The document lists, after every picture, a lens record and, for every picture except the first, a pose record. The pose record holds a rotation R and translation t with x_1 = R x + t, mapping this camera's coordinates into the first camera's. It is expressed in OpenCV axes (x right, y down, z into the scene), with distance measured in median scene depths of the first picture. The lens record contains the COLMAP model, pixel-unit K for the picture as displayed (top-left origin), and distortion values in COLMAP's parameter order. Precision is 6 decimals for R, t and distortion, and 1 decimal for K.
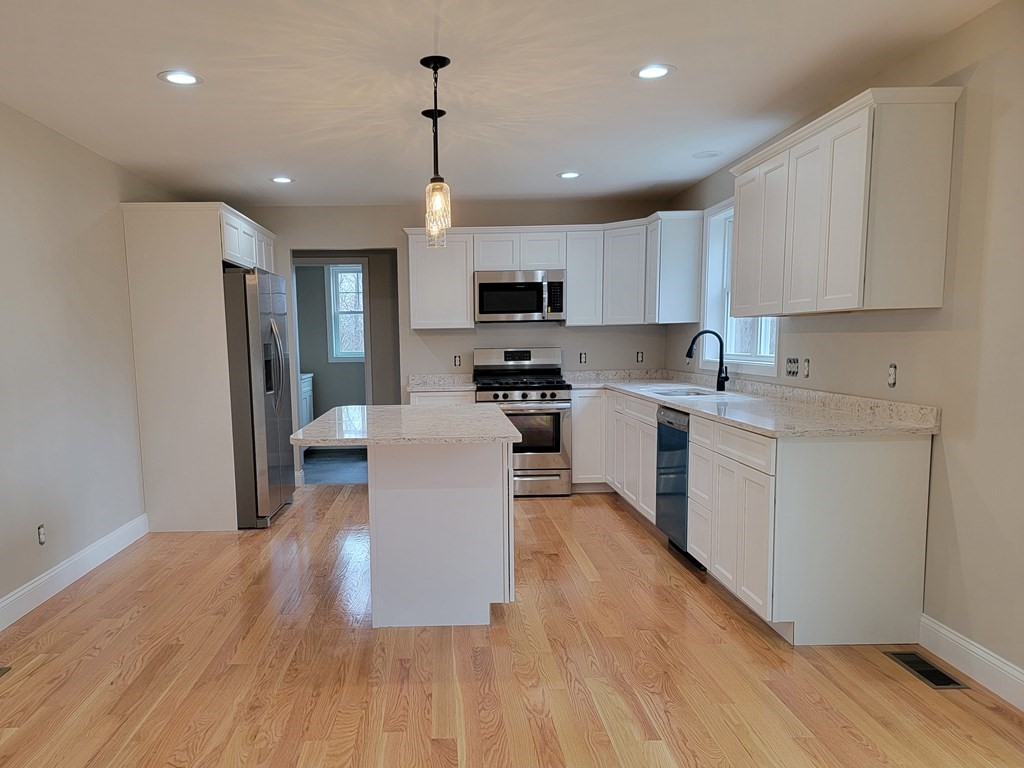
lens RADIAL K [[789.9, 0, 460.3], [0, 789.9, 445.1], [0, 0, 1]] dist [0.056546, -0.006448]
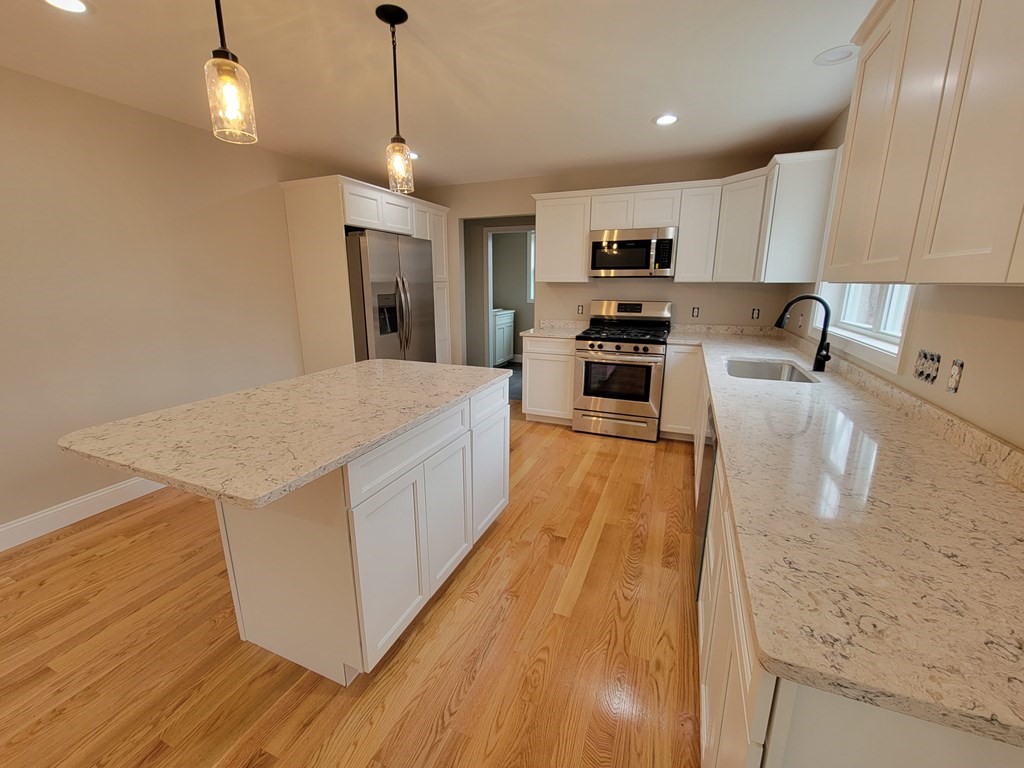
lens RADIAL K [[421.5, 0, 512.0], [0, 421.5, 384.0], [0, 0, 1]] dist [-0.003089, -0.000045]
pose [[0.914245, 0.113010, -0.389081, 0.176374], [-0.070855, 0.990110, 0.121090, -0.071369], [0.398917, -0.083137, 0.913210, 0.404073]]
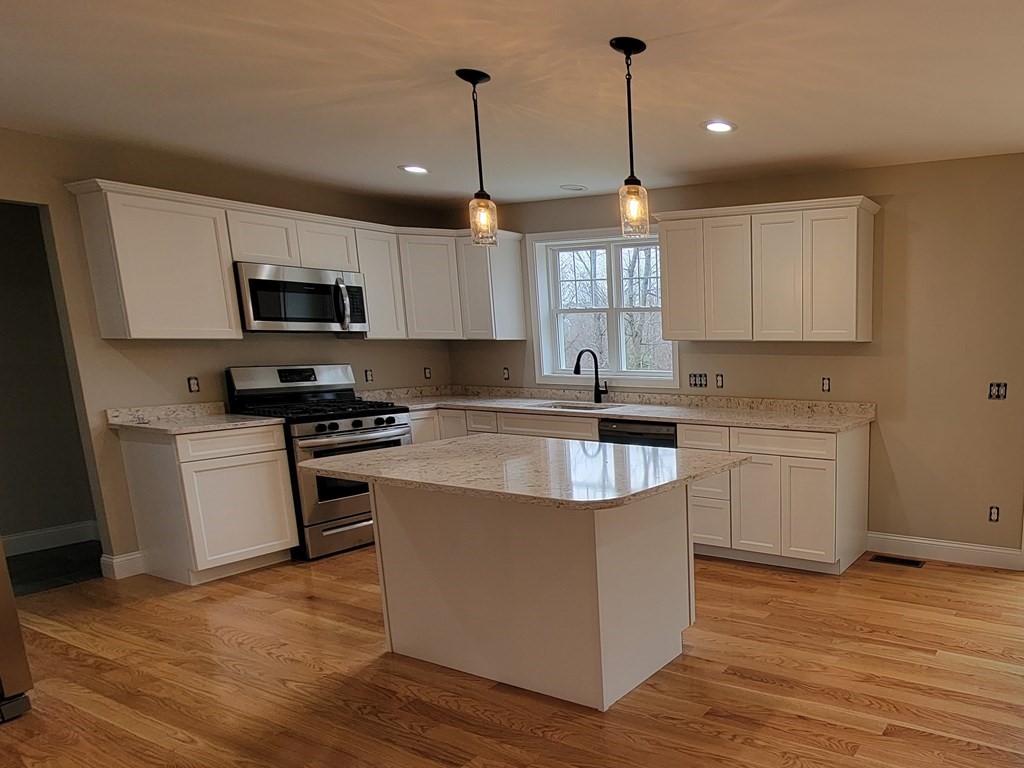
lens RADIAL K [[665.4, 0, 800.4], [0, 665.4, 463.6], [0, 0, 1]] dist [0.002878, -0.001703]
pose [[0.425756, -0.146418, 0.892913, -0.343618], [0.110839, 0.987828, 0.109132, -0.045468], [-0.898024, 0.052506, 0.436802, 0.278882]]
